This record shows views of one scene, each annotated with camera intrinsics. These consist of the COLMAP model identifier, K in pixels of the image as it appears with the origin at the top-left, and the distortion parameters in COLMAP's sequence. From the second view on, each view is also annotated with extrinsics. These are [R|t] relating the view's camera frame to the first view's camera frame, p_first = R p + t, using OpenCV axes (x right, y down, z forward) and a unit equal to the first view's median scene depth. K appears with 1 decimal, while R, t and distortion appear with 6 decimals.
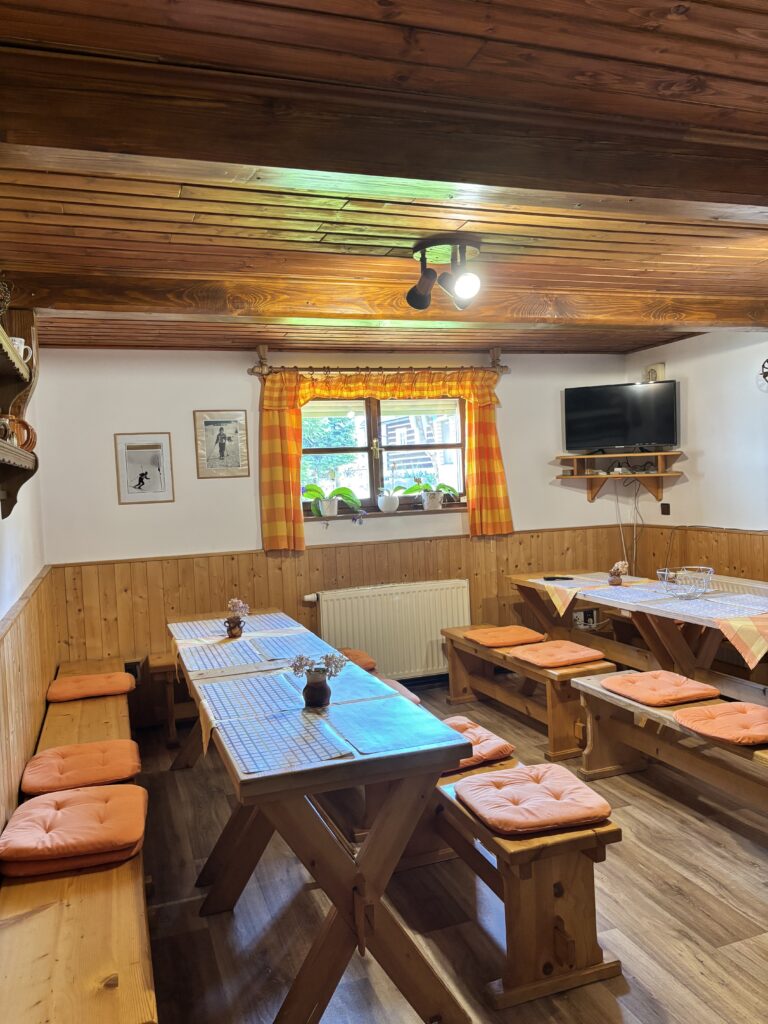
lens RADIAL K [[774.2, 0, 379.3], [0, 774.2, 514.4], [0, 0, 1]] dist [0.055197, -0.058086]
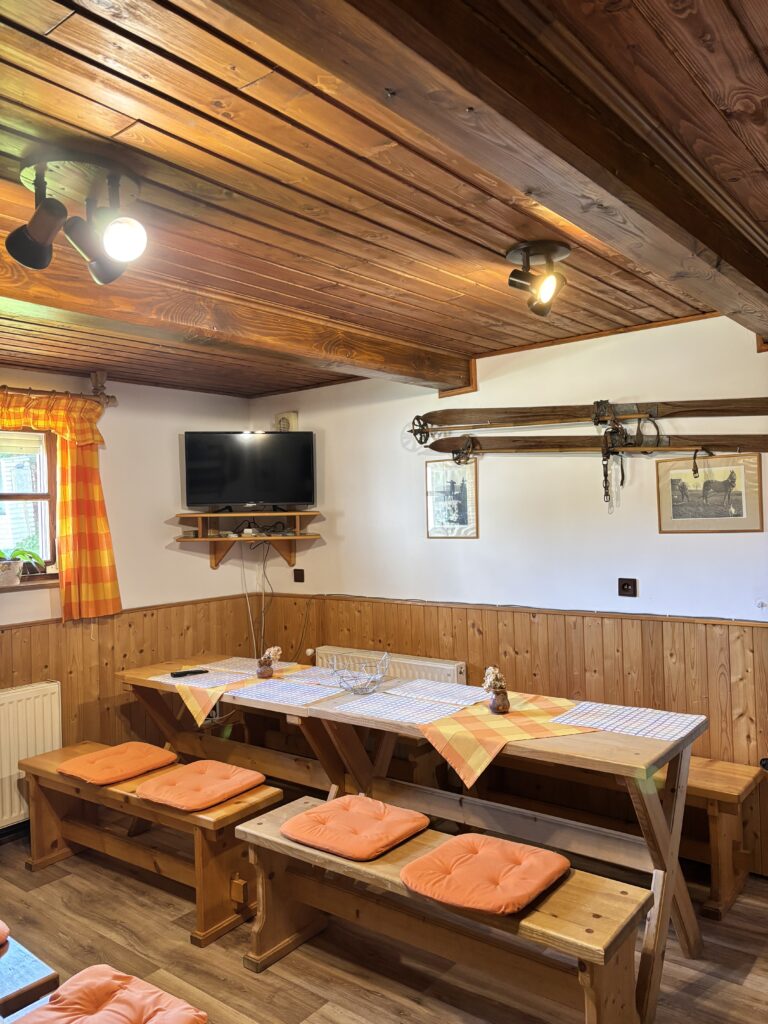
lens RADIAL K [[774.2, 0, 386.3], [0, 774.2, 513.1], [0, 0, 1]] dist [0.055197, -0.058086]
pose [[0.846516, 0.017755, 0.532068, -0.018360], [0.018284, 0.997884, -0.062388, -0.022746], [-0.532050, 0.062541, 0.844400, 0.219122]]
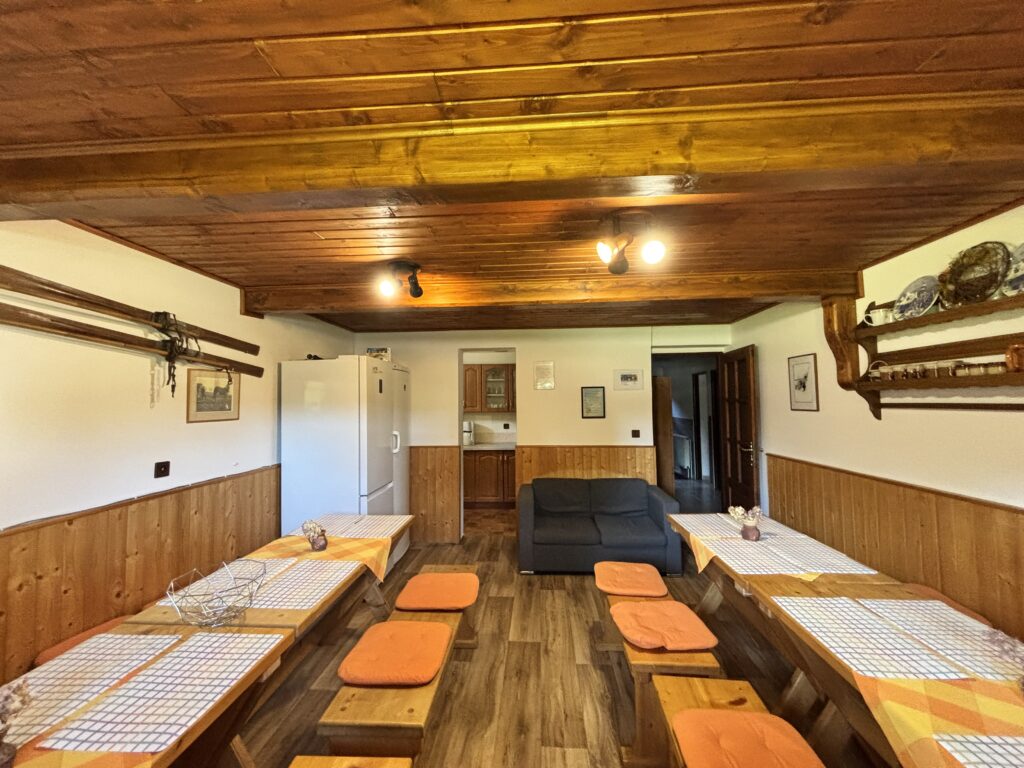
lens RADIAL K [[413.7, 0, 511.3], [0, 413.7, 380.0], [0, 0, 1]] dist [-0.001187, 0.000442]
pose [[-0.917062, 0.075426, 0.391546, 0.013457], [0.069843, 0.997151, -0.028506, -0.058988], [-0.392580, 0.001205, -0.919717, 1.096910]]
